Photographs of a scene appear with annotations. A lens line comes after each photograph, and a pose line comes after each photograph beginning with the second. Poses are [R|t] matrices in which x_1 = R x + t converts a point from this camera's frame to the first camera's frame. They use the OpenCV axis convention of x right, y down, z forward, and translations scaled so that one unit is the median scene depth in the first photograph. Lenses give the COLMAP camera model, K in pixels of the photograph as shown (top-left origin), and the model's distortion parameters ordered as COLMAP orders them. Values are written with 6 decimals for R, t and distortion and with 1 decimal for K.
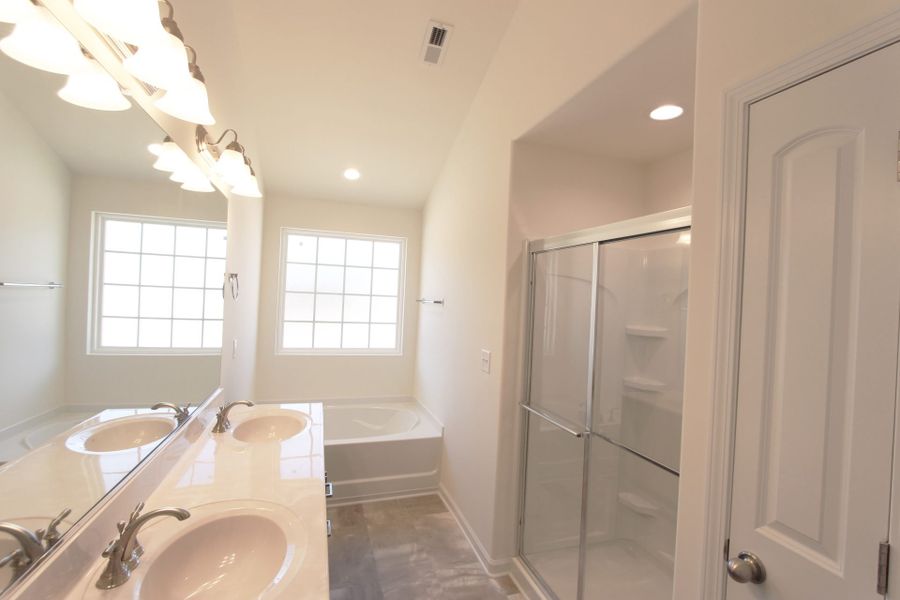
lens RADIAL K [[415.5, 0, 456.2], [0, 415.5, 296.7], [0, 0, 1]] dist [-0.015814, 0.001104]
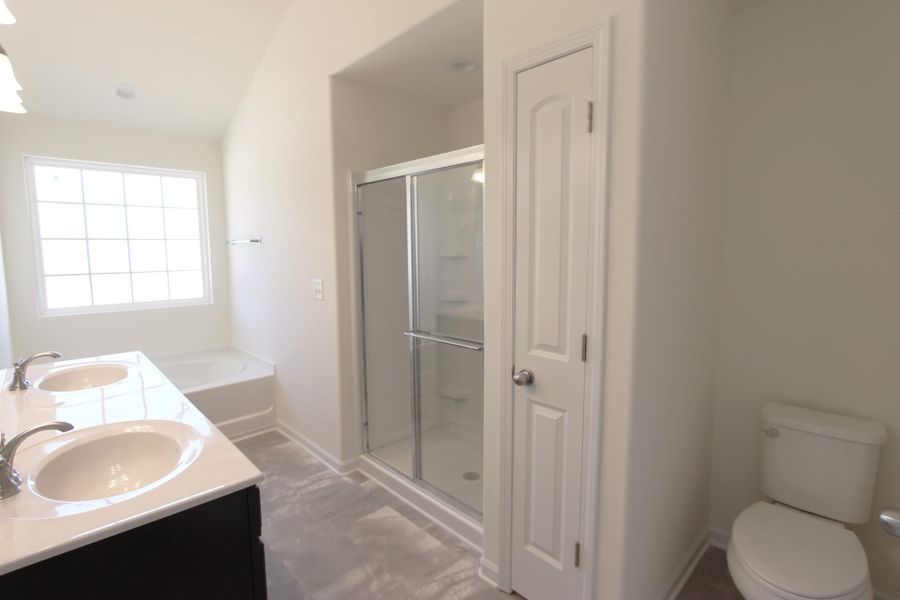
lens RADIAL K [[431.5, 0, 458.5], [0, 431.5, 291.4], [0, 0, 1]] dist [-0.018995, 0.000087]
pose [[0.898470, -0.092582, 0.429163, -0.085225], [0.045190, 0.991823, 0.119356, 0.046868], [-0.436704, -0.087844, 0.895306, -0.146665]]
